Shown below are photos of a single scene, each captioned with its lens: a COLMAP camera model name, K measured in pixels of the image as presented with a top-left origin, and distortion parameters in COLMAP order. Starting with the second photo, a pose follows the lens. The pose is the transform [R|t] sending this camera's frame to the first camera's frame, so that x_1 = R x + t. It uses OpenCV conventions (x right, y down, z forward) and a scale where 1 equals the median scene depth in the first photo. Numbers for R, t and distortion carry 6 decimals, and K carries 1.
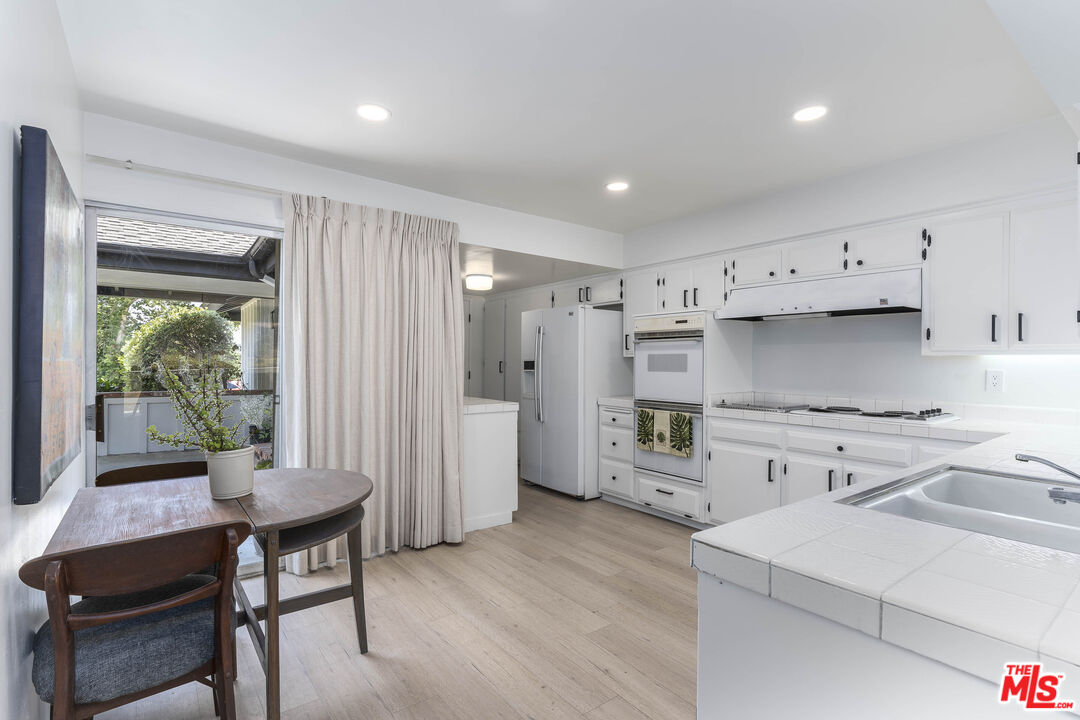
lens RADIAL K [[517.9, 0, 542.8], [0, 517.9, 363.2], [0, 0, 1]] dist [0.007505, -0.001496]
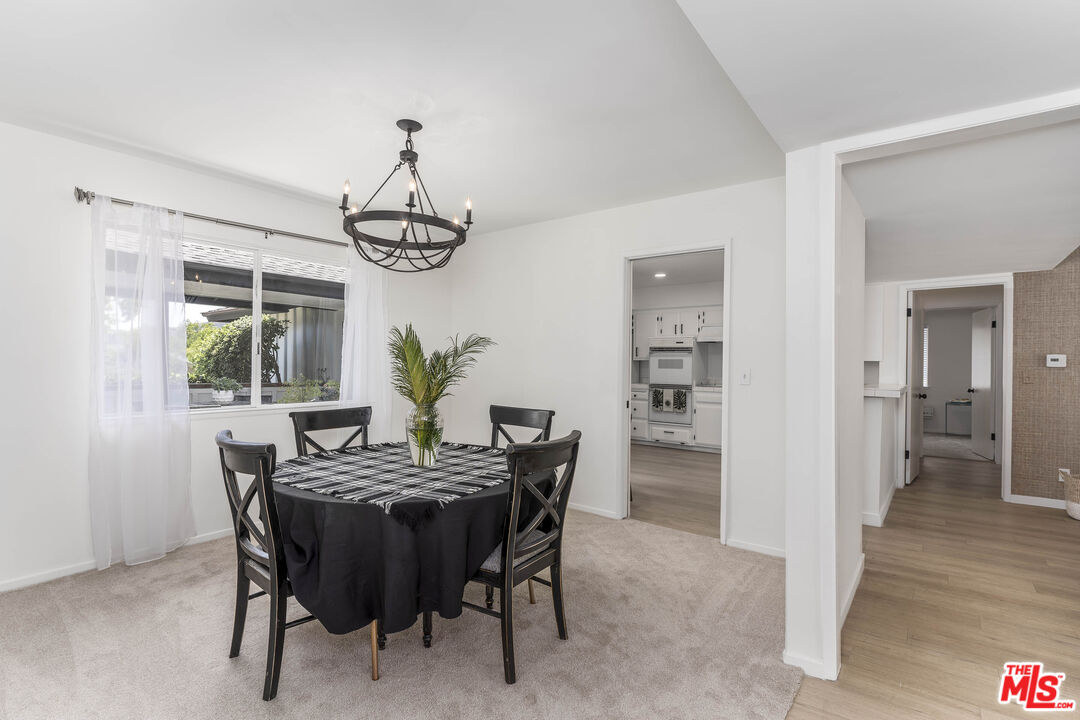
lens RADIAL K [[517.9, 0, 541.6], [0, 517.9, 361.5], [0, 0, 1]] dist [0.007505, -0.001496]
pose [[0.967276, 0.011822, 0.253453, -0.677179], [-0.009969, 0.999913, -0.008596, 0.011427], [-0.253532, 0.005788, 0.967310, -0.690383]]
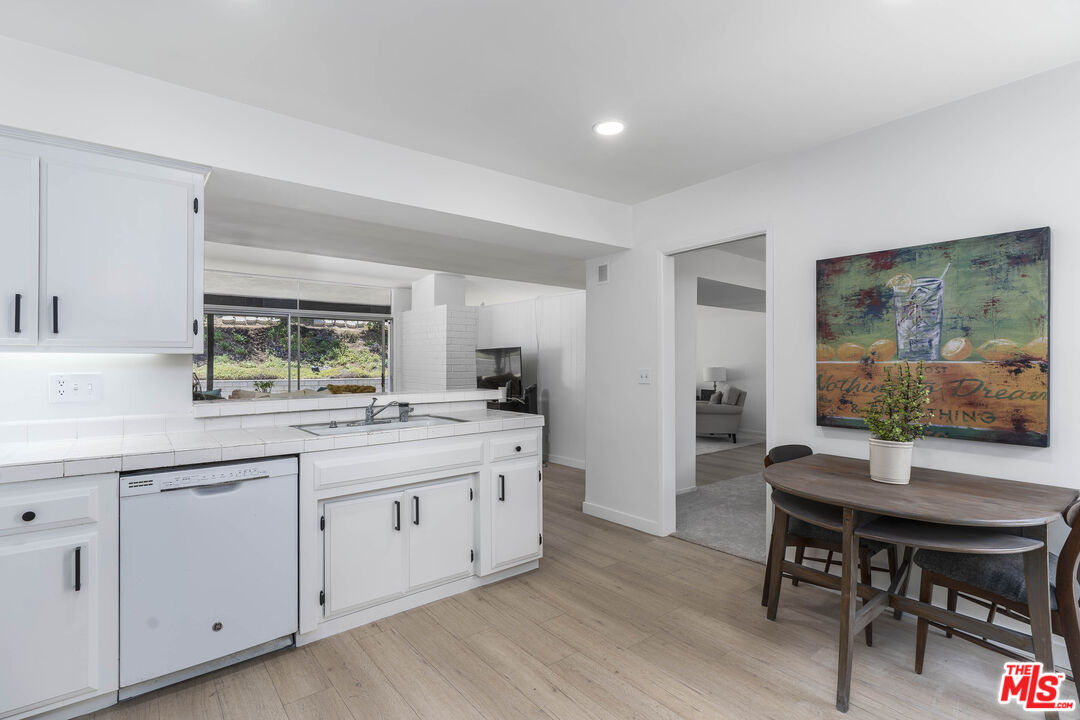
lens RADIAL K [[517.9, 0, 539.6], [0, 517.9, 364.3], [0, 0, 1]] dist [0.007505, -0.001496]
pose [[-0.999942, -0.002783, -0.010391, 0.082099], [-0.002815, 0.999991, 0.003056, -0.001655], [0.010382, 0.003085, -0.999941, 0.986498]]
